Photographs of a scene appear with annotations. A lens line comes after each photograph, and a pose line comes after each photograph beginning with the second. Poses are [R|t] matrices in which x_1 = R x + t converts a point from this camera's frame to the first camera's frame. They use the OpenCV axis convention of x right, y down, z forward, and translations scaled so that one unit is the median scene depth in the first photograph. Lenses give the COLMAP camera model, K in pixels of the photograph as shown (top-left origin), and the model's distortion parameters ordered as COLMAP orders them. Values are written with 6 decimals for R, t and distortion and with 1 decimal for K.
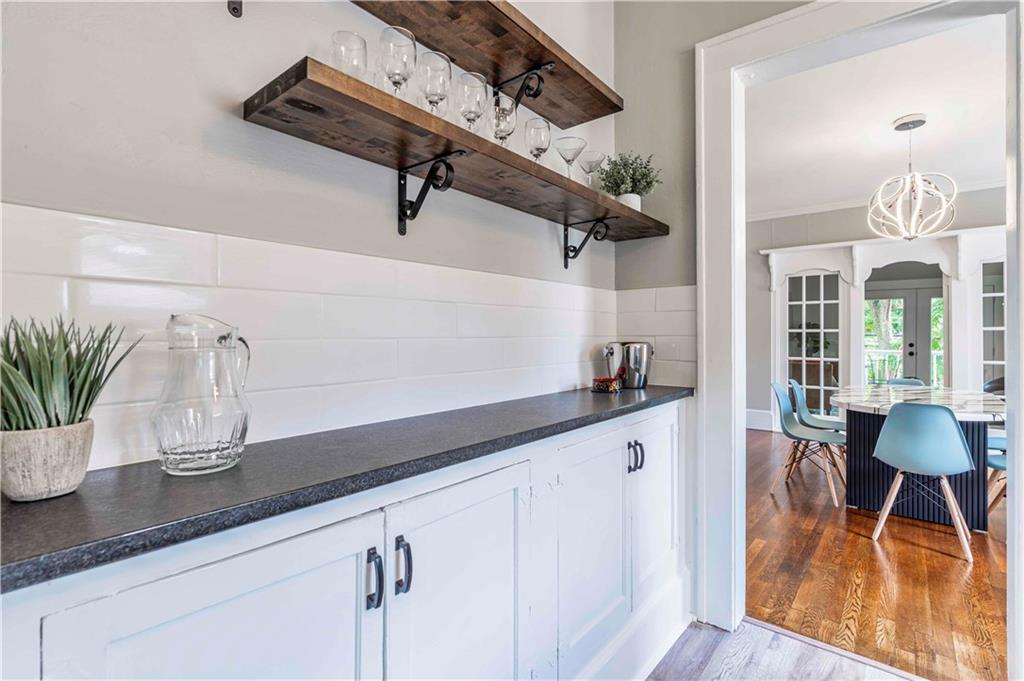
lens RADIAL K [[477.2, 0, 529.3], [0, 477.2, 332.7], [0, 0, 1]] dist [-0.009502, 0.004349]
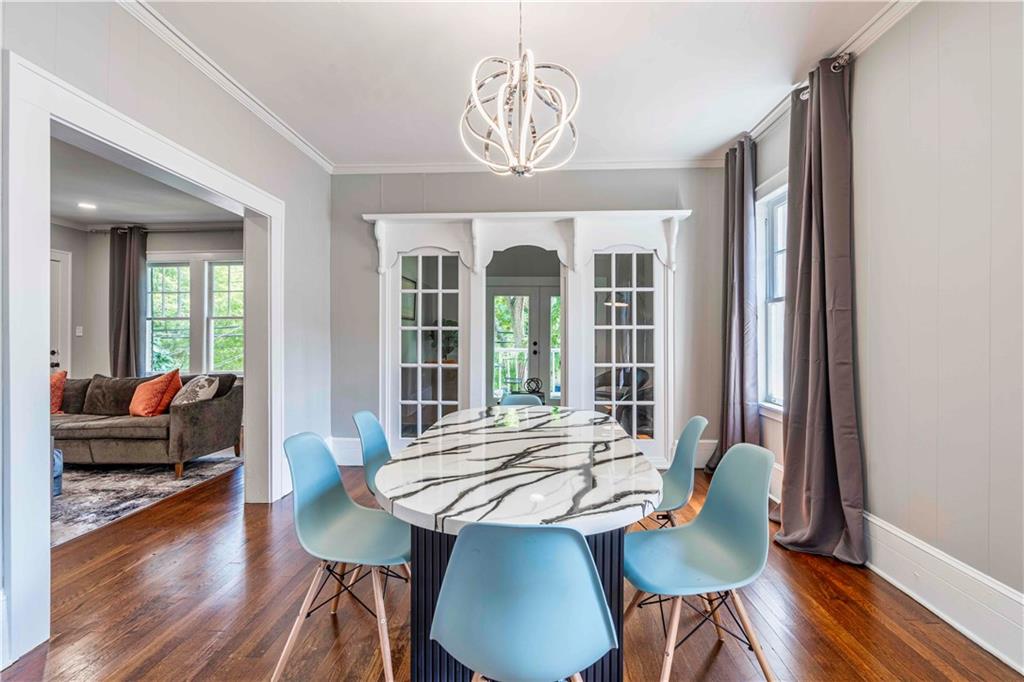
lens RADIAL K [[477.2, 0, 515.9], [0, 477.2, 333.7], [0, 0, 1]] dist [-0.009502, 0.004349]
pose [[0.810314, -0.000935, 0.585995, 0.263649], [-0.004043, 0.999966, 0.007185, -0.001714], [-0.585982, -0.008191, 0.810283, 0.305234]]
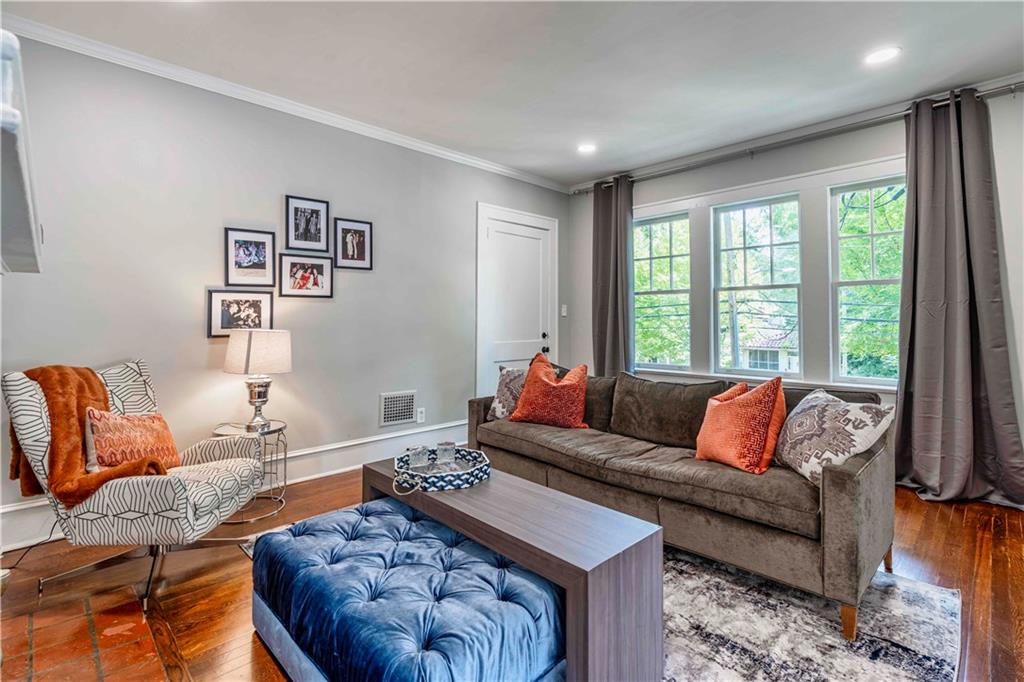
lens RADIAL K [[477.2, 0, 515.9], [0, 477.2, 303.3], [0, 0, 1]] dist [-0.009502, 0.004349]
pose [[0.995159, -0.005733, -0.098114, 0.089960], [0.003869, 0.999809, -0.019180, 0.007905], [0.098205, 0.018708, 0.994990, 0.830799]]
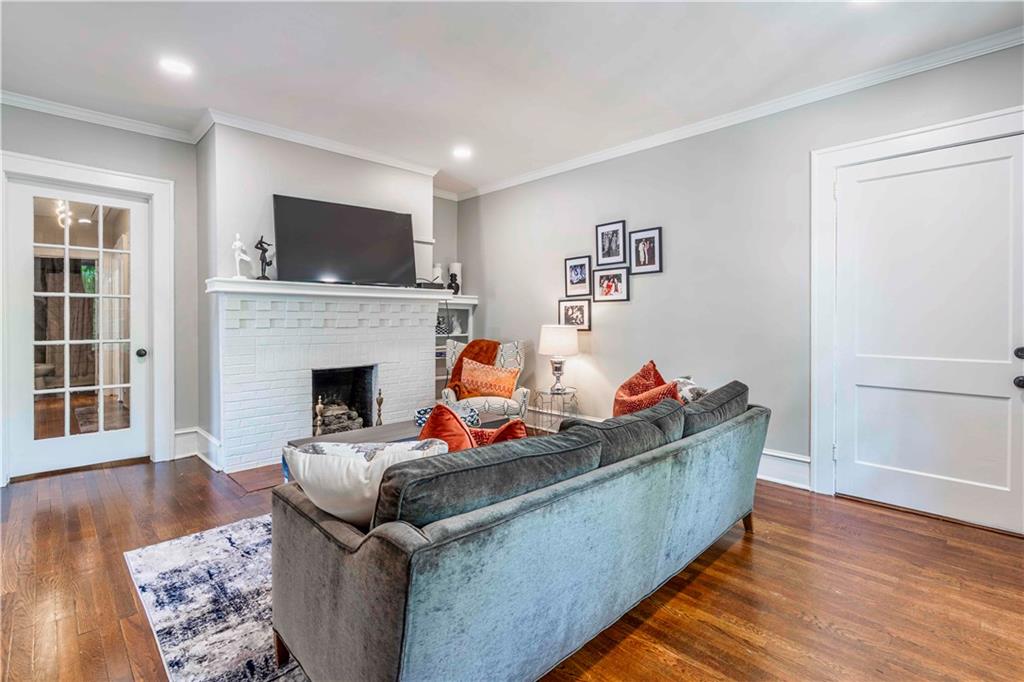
lens RADIAL K [[477.2, 0, 515.5], [0, 477.2, 319.2], [0, 0, 1]] dist [-0.009502, 0.004349]
pose [[-0.104054, 0.000777, -0.994571, 0.521179], [0.011663, 0.999932, -0.000439, 0.014155], [0.994503, -0.011645, -0.104056, 1.309516]]
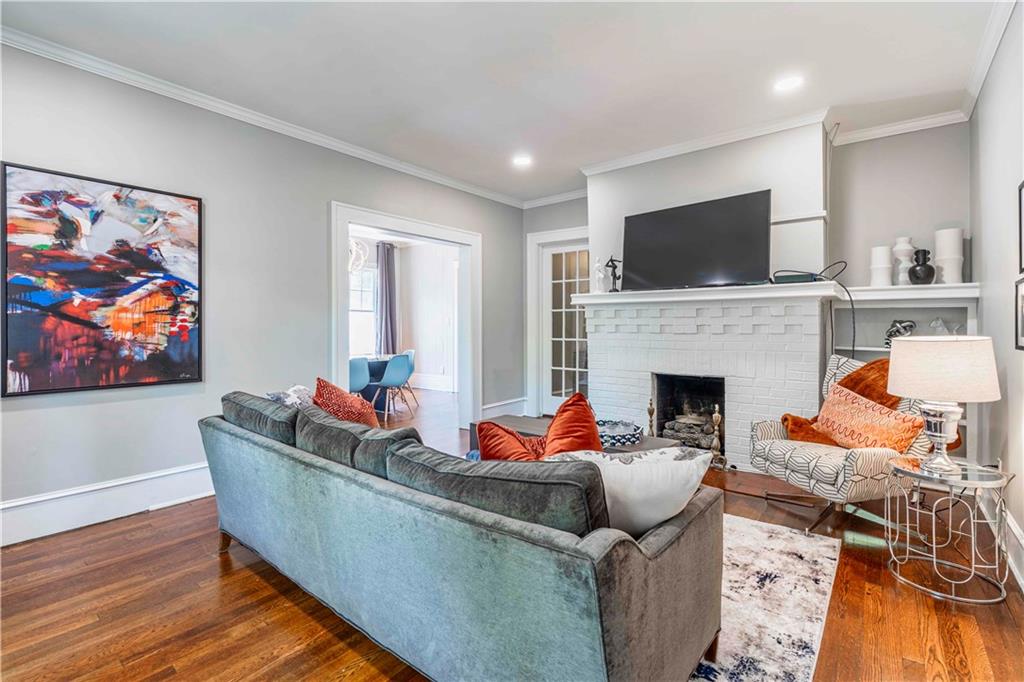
lens RADIAL K [[477.2, 0, 512.9], [0, 477.2, 328.1], [0, 0, 1]] dist [-0.009502, 0.004349]
pose [[-0.999998, 0.001323, 0.001334, 0.096418], [0.001313, 0.999971, -0.007454, 0.020035], [-0.001344, -0.007453, -0.999971, 1.655962]]
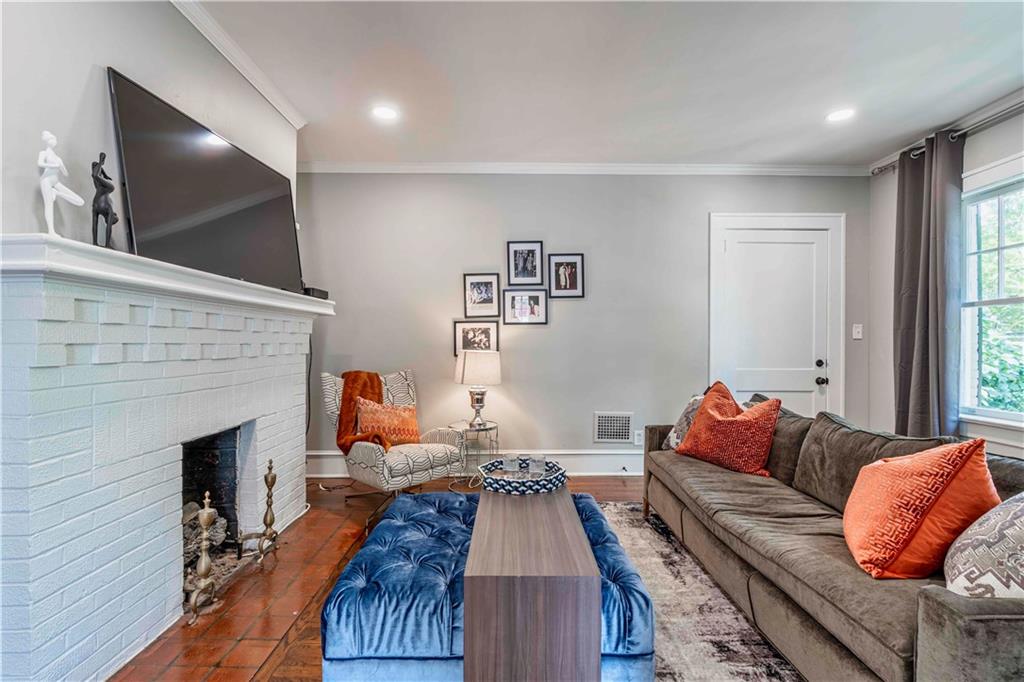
lens RADIAL K [[477.2, 0, 522.7], [0, 477.2, 342.3], [0, 0, 1]] dist [-0.009502, 0.004349]
pose [[0.652526, -0.004220, -0.757755, 0.301956], [0.012485, 0.999909, 0.005182, 0.010840], [0.757664, -0.012843, 0.652519, 0.925399]]
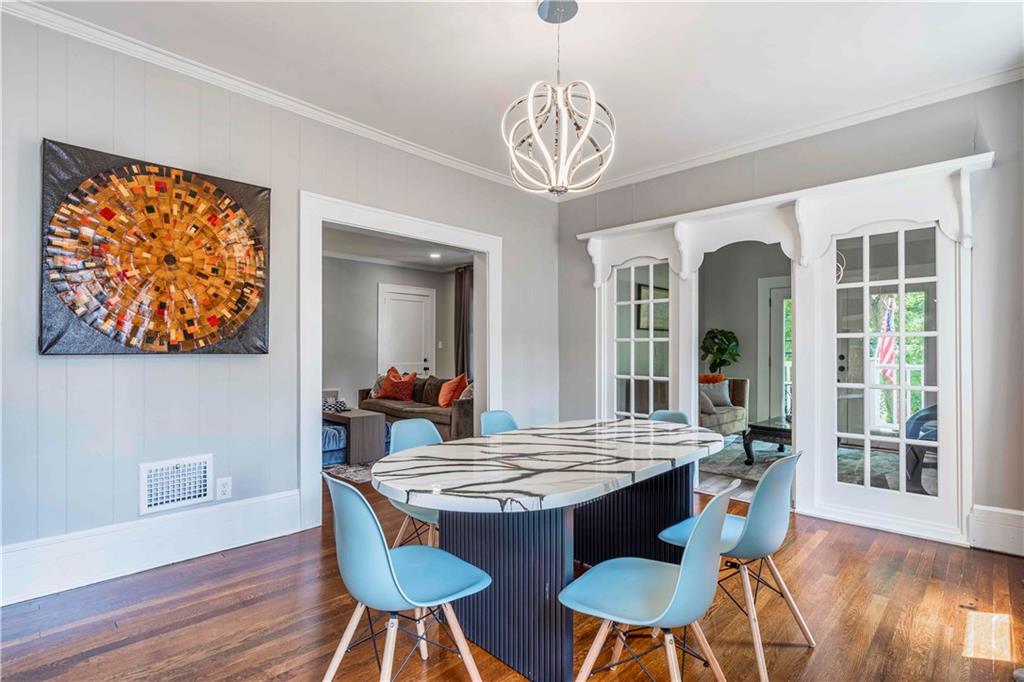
lens RADIAL K [[506.4, 0, 506.7], [0, 506.4, 343.8], [0, 0, 1]] dist [0.004132, 0.000463]
pose [[0.993898, -0.006133, -0.110135, 0.477497], [0.006353, 0.999978, 0.001646, -0.000661], [0.110122, -0.002336, 0.993915, 0.190798]]
